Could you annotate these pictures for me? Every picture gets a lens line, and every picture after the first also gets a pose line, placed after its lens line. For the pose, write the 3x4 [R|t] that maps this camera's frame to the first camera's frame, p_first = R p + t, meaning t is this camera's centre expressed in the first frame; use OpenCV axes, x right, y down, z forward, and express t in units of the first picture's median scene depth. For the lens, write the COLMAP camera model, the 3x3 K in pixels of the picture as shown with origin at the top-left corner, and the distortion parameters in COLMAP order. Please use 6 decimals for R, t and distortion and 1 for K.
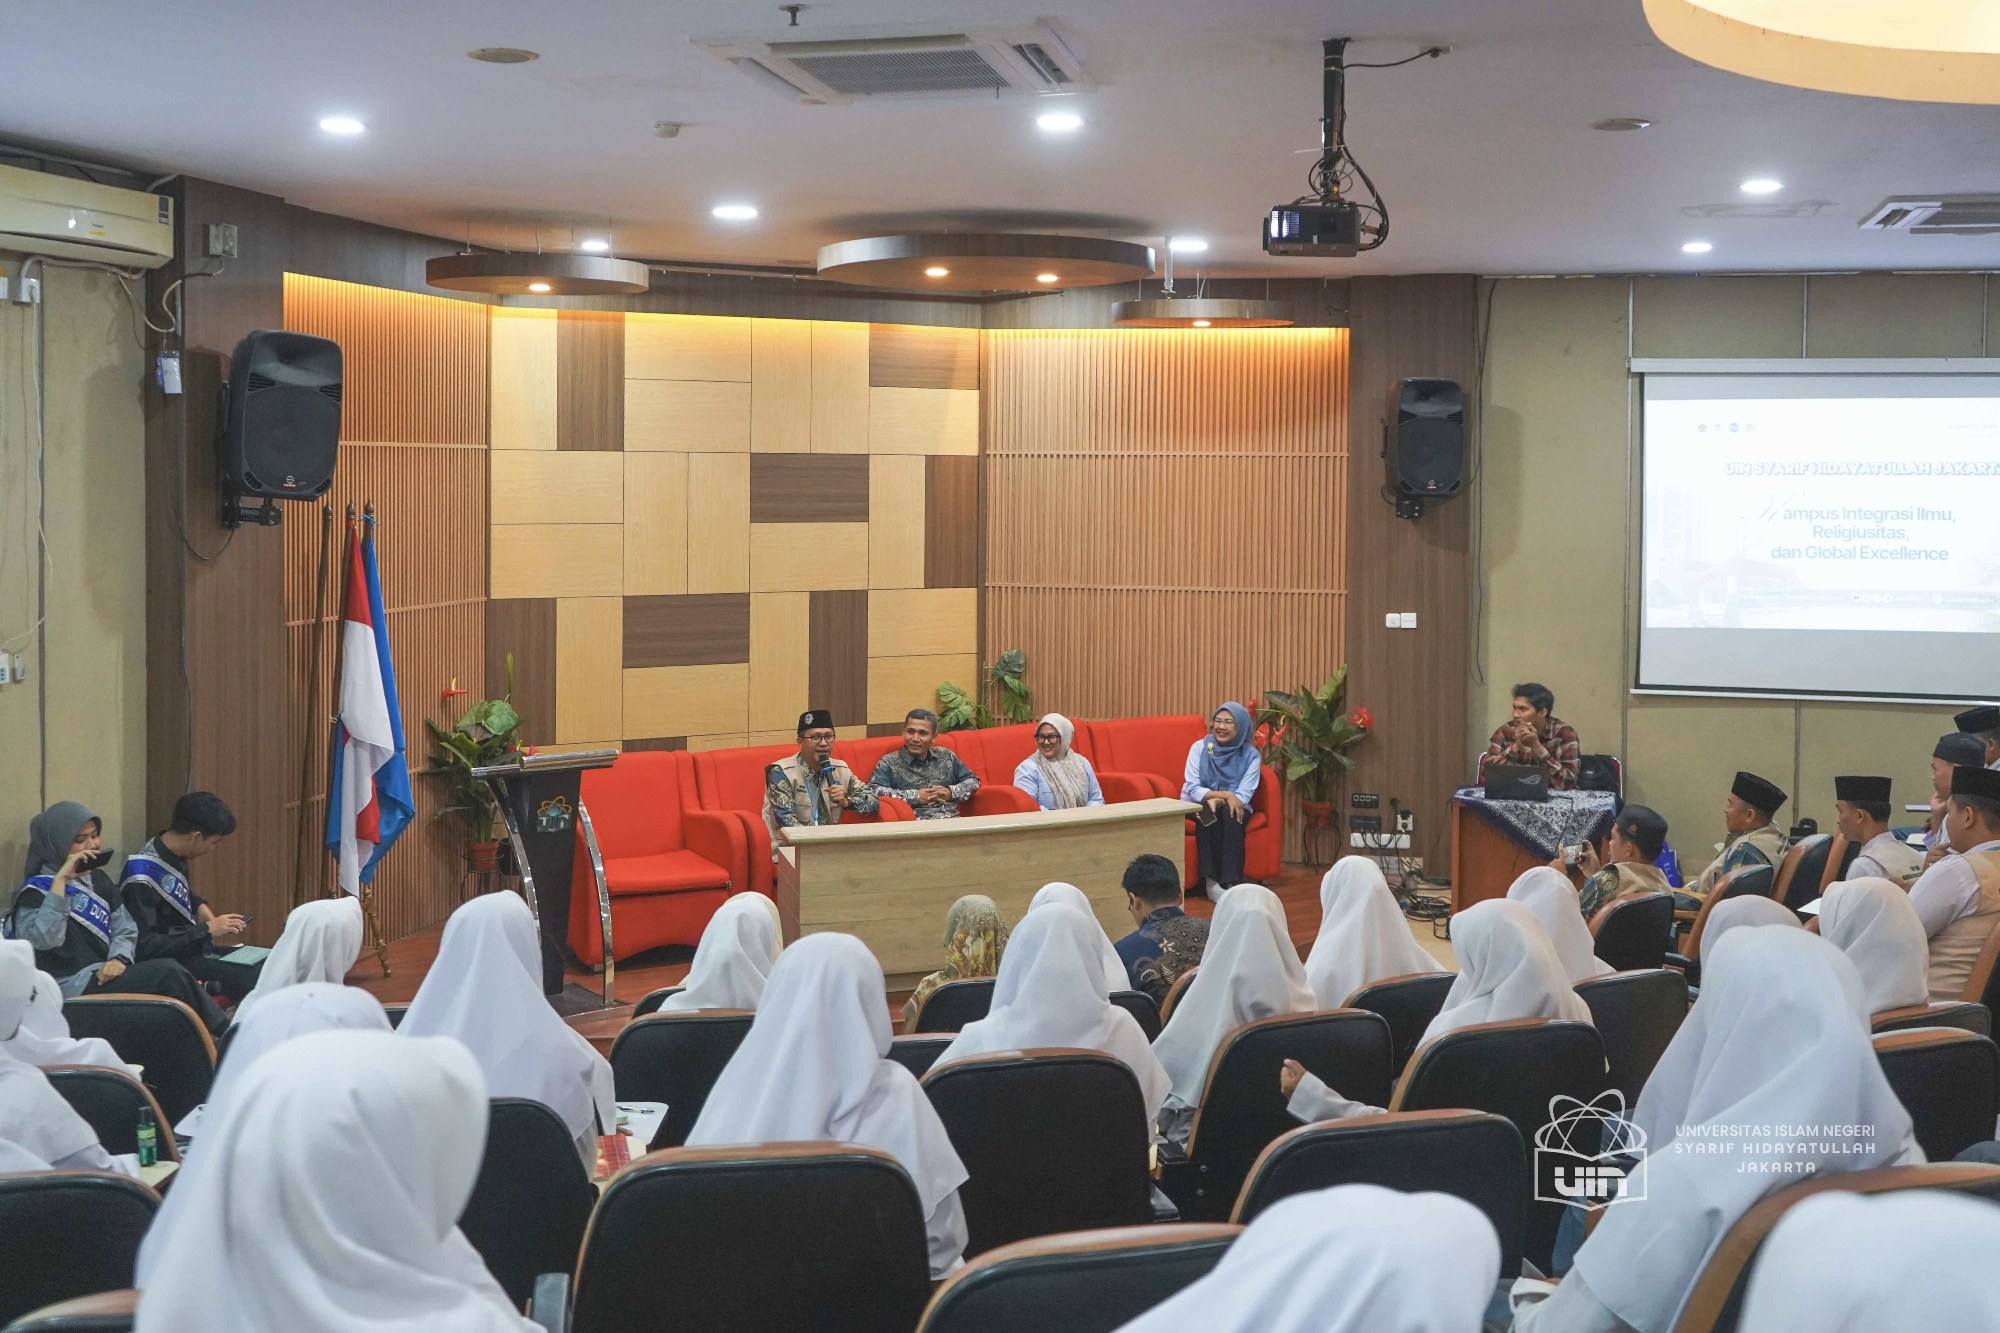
lens RADIAL K [[1984.0, 0, 993.0], [0, 1984.0, 681.2], [0, 0, 1]] dist [-0.062407, 0.000000]
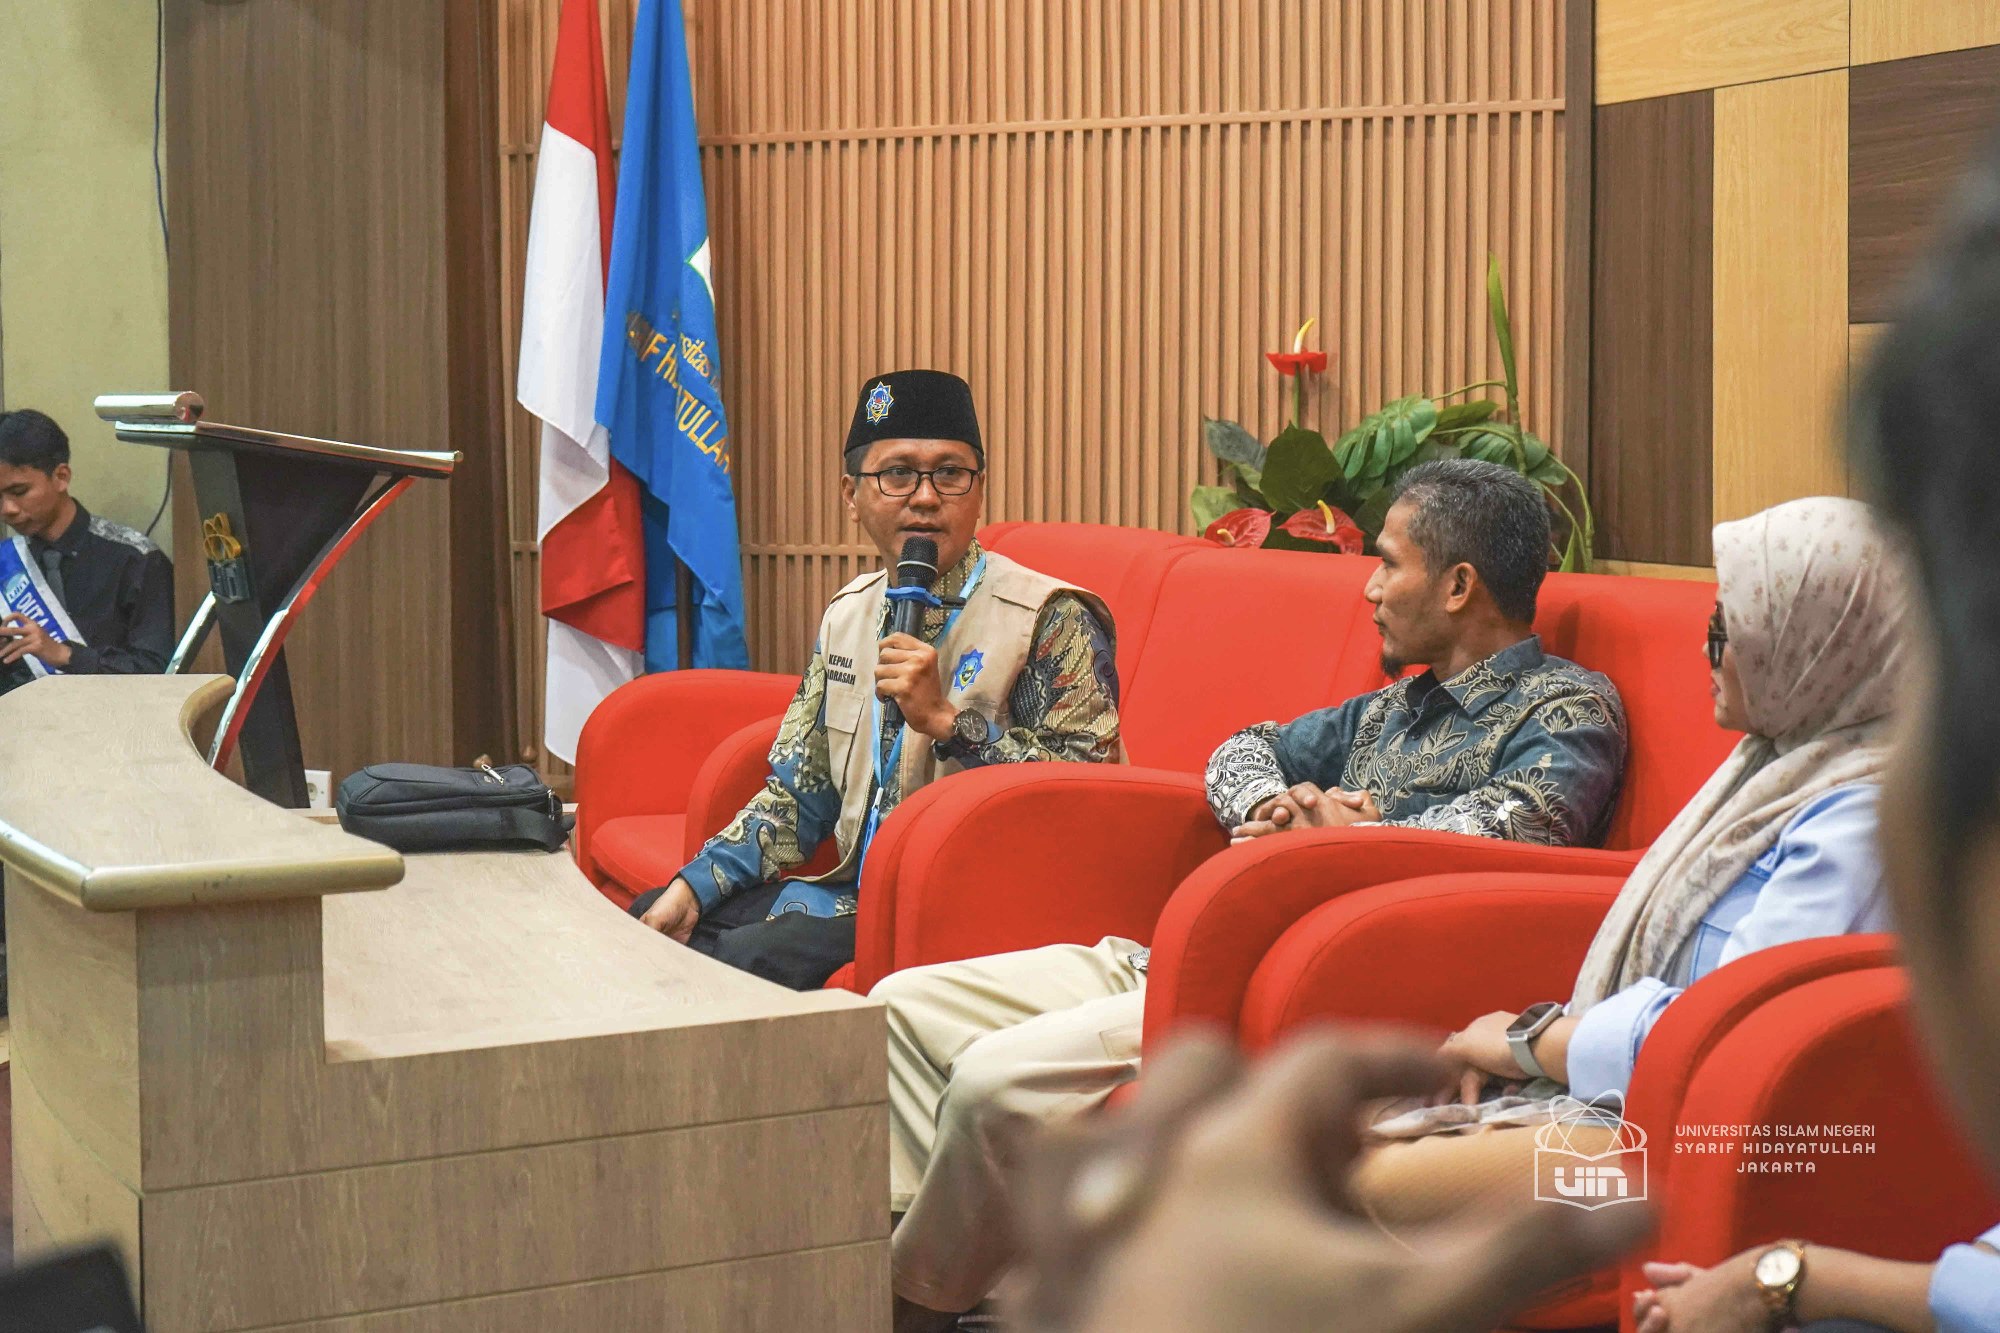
lens RADIAL K [[3410.1, 0, 954.6], [0, 3410.1, 643.1], [0, 0, 1]] dist [-0.036161, 0.000000]
pose [[-0.188660, 0.060566, -0.980173, 0.311824], [-0.095693, 0.992213, 0.079728, 0.011973], [0.977369, 0.108837, -0.181395, 0.949619]]
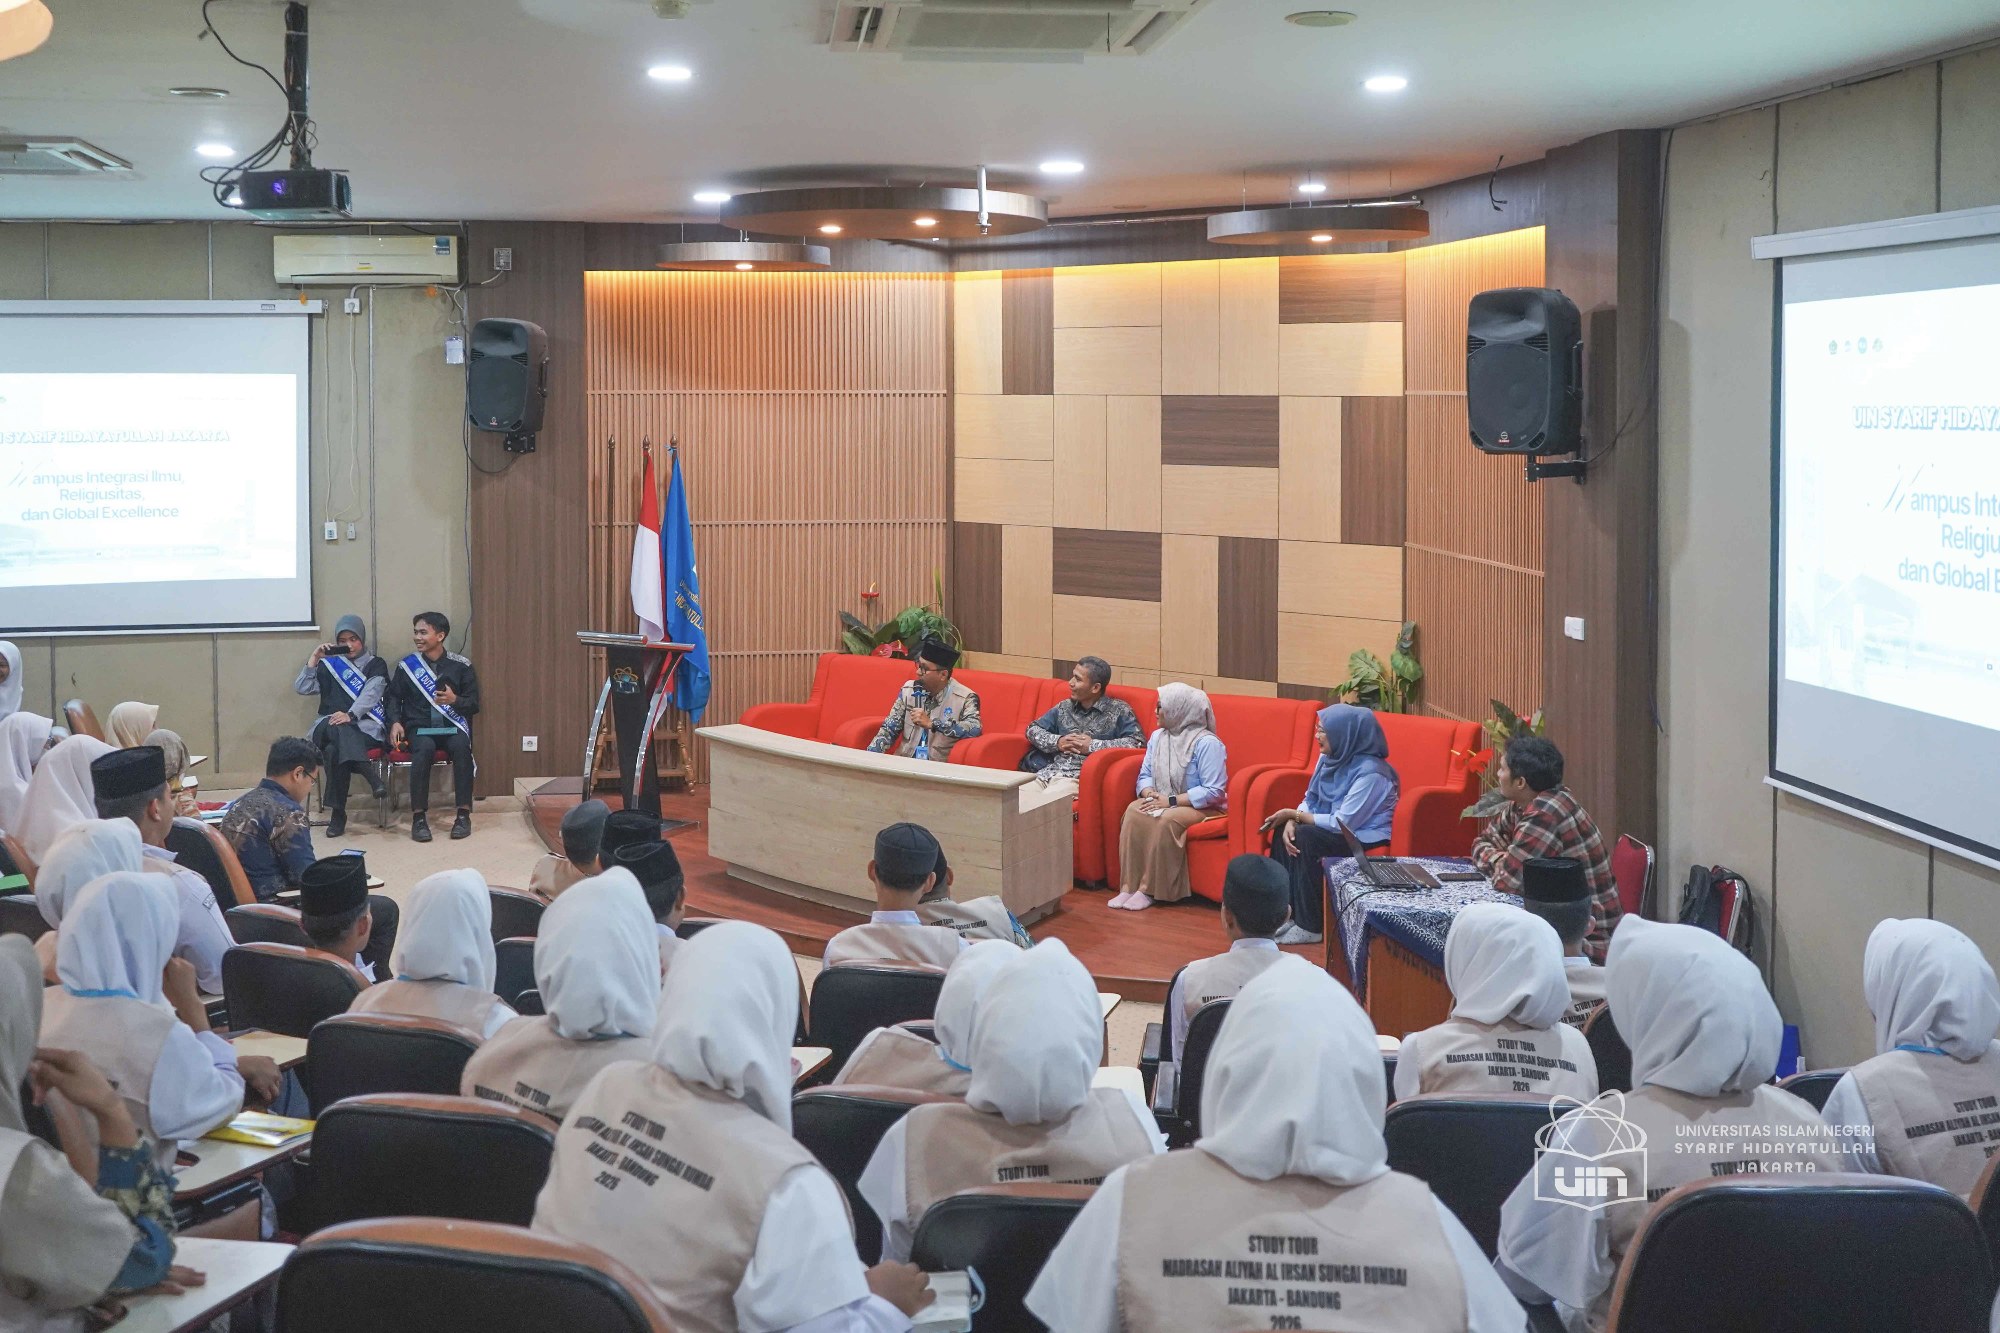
lens RADIAL K [[1984.0, 0, 1010.1], [0, 1984.0, 605.0], [0, 0, 1]] dist [-0.062407, 0.000000]
pose [[0.376499, 0.093822, -0.921654, 0.795400], [-0.095412, 0.993495, 0.062159, -0.064531], [0.921490, 0.064534, 0.383002, 0.550127]]
